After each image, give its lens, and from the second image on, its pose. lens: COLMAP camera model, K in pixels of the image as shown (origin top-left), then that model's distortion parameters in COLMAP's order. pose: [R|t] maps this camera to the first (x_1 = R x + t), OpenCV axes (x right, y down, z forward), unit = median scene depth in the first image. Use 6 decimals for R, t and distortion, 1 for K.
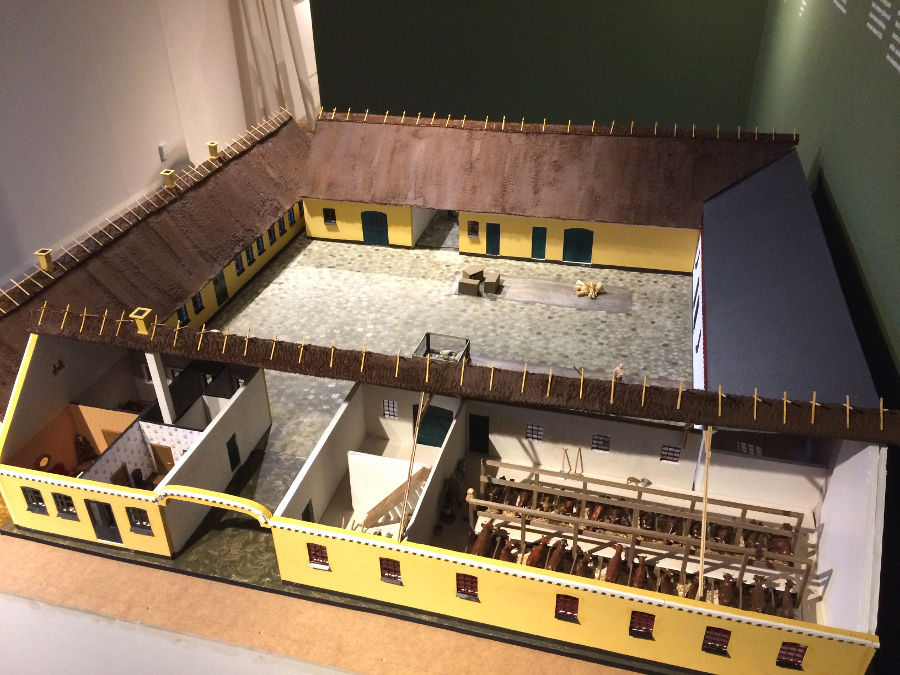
lens RADIAL K [[773.2, 0, 450.0], [0, 773.2, 337.5], [0, 0, 1]] dist [0.082115, -0.120735]
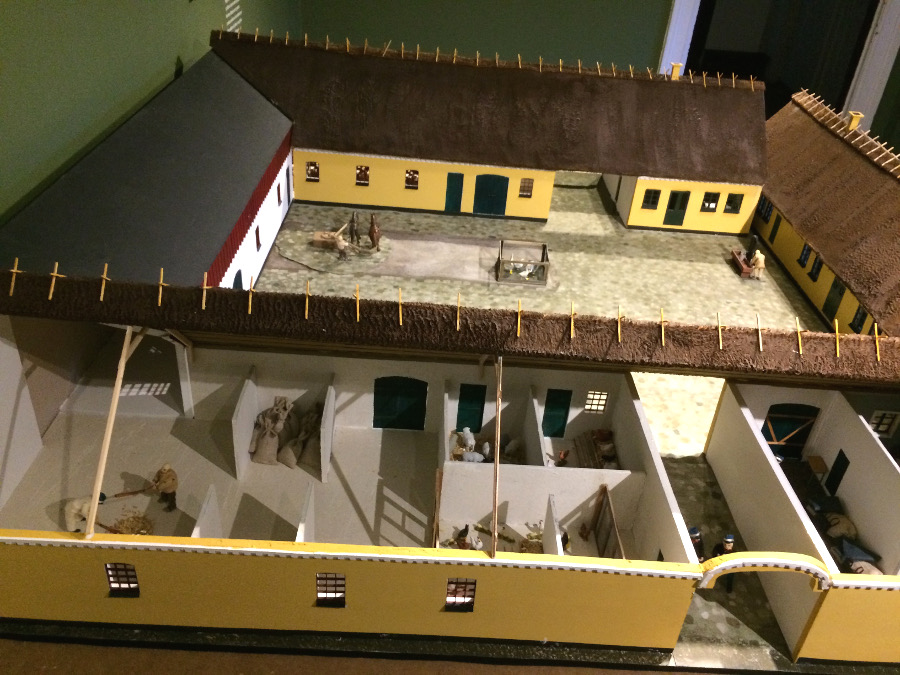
lens RADIAL K [[773.2, 0, 450.0], [0, 773.2, 337.5], [0, 0, 1]] dist [0.082115, -0.120735]
pose [[-0.966075, 0.084095, -0.244189, 0.379952], [-0.185441, 0.432210, 0.882500, -0.912438], [0.179754, 0.897844, -0.401952, 1.726423]]
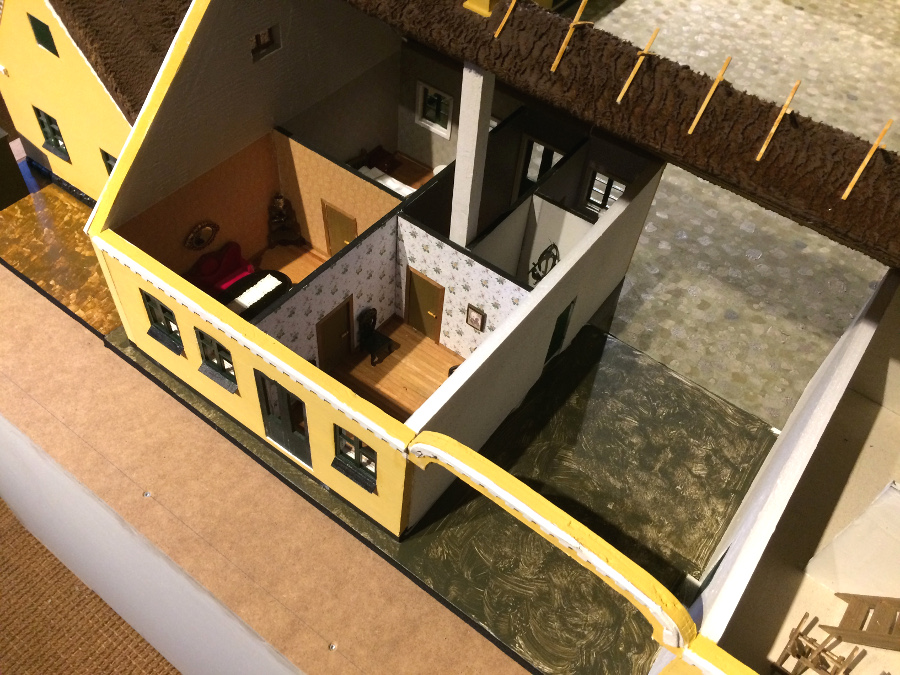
lens RADIAL K [[773.2, 0, 450.0], [0, 773.2, 337.5], [0, 0, 1]] dist [0.082115, -0.120735]
pose [[0.926163, 0.335089, -0.173027, -0.254463], [-0.267339, 0.906970, 0.325476, 0.015494], [0.265994, -0.255187, 0.929584, 0.540308]]
